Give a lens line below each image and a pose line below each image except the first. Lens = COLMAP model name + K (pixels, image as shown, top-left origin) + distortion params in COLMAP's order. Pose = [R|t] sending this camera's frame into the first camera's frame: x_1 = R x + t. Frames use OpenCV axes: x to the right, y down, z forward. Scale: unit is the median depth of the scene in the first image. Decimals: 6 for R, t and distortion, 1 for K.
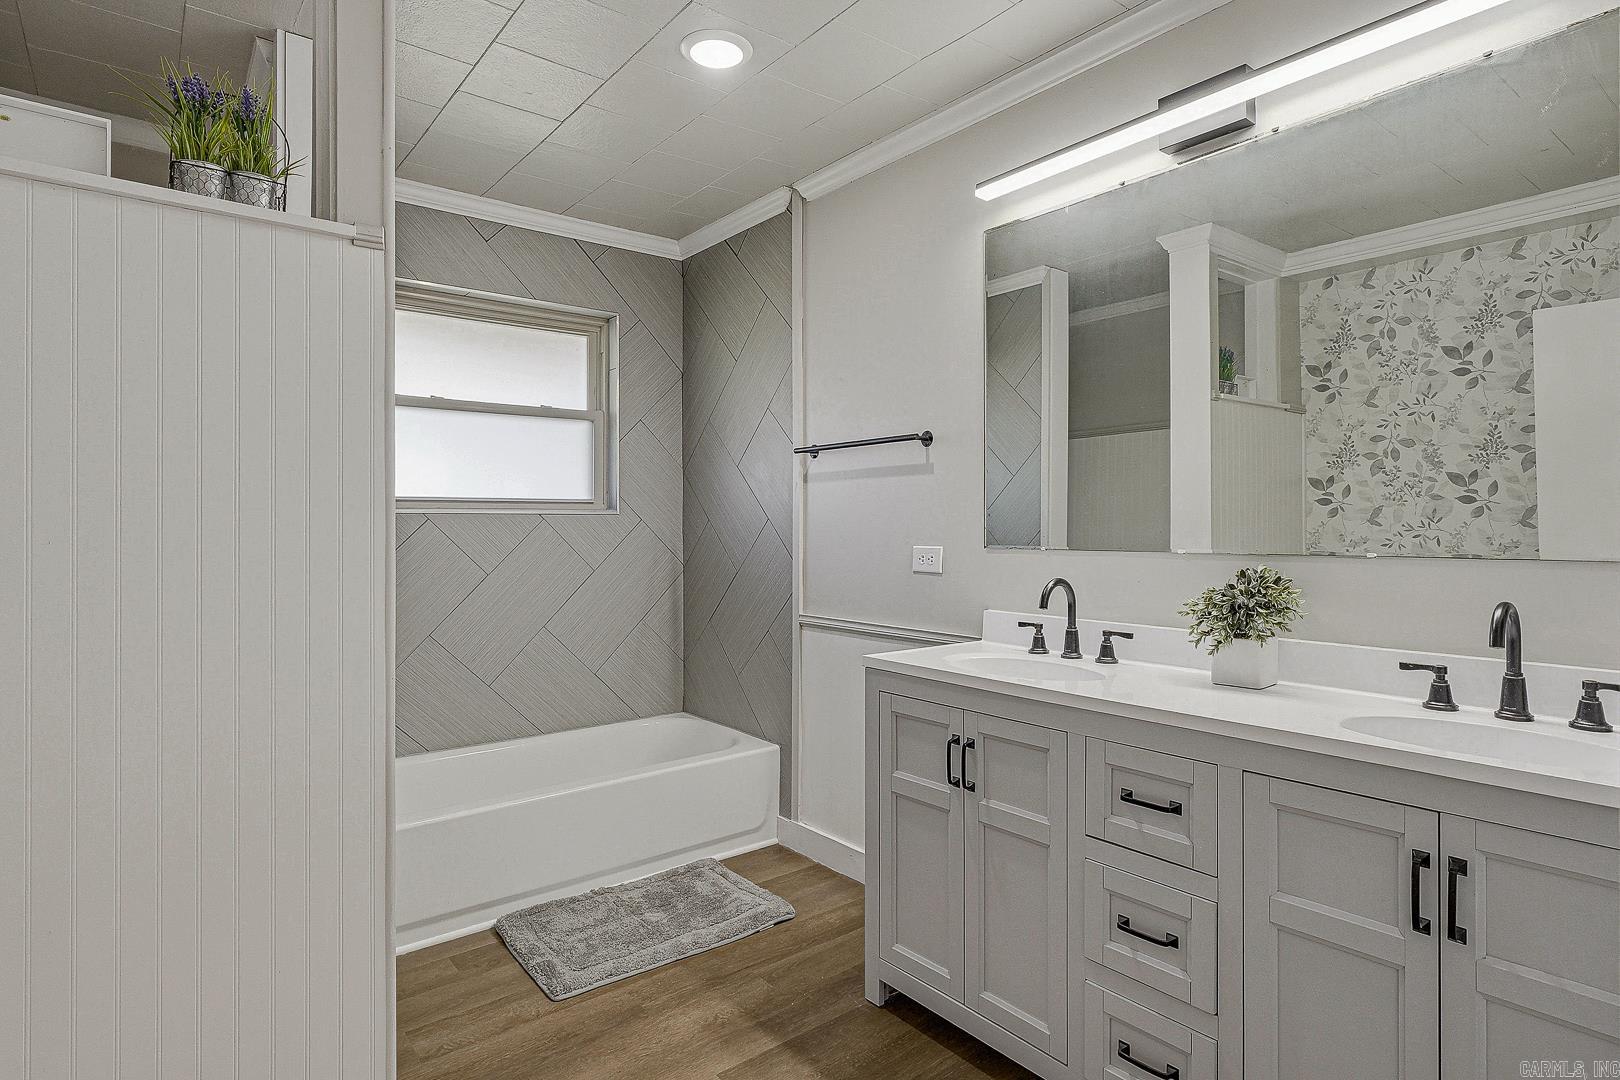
lens RADIAL K [[854.0, 0, 811.6], [0, 854.0, 524.6], [0, 0, 1]] dist [-0.006998, 0.002150]
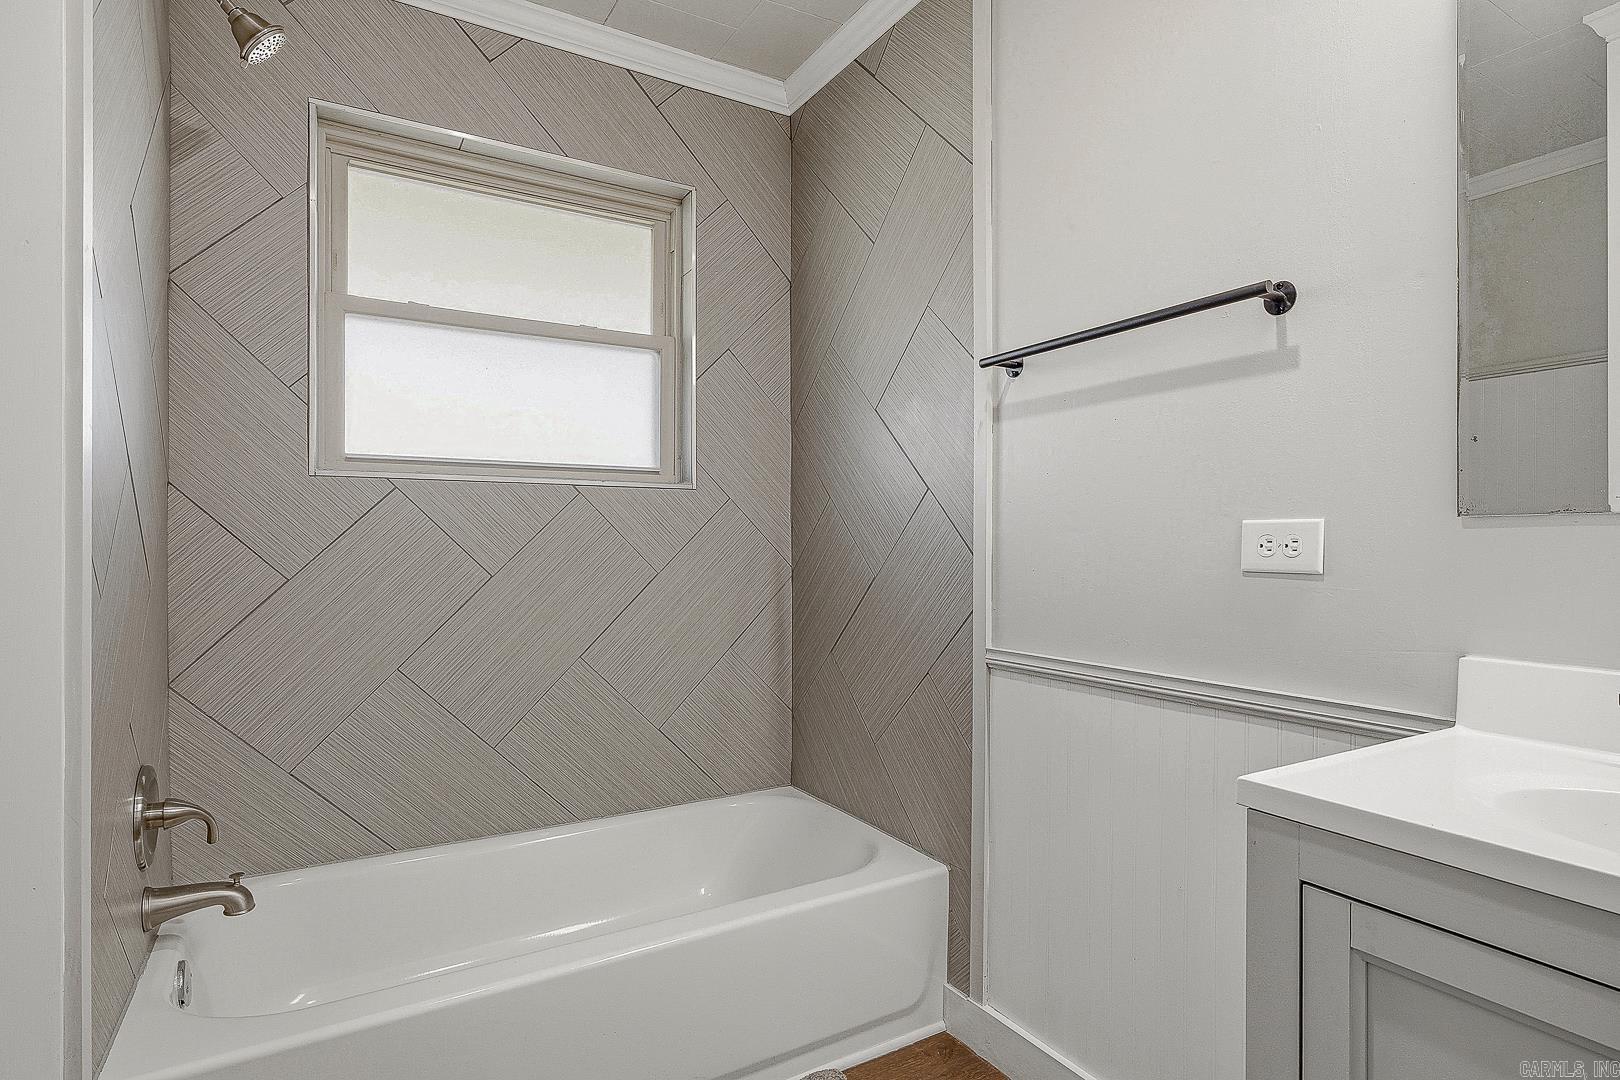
lens RADIAL K [[854.0, 0, 802.7], [0, 854.0, 537.7], [0, 0, 1]] dist [-0.006998, 0.002150]
pose [[0.989510, 0.001108, -0.144462, -0.053268], [-0.001695, 0.999991, -0.003943, 0.031994], [0.144456, 0.004147, 0.989502, 0.401150]]
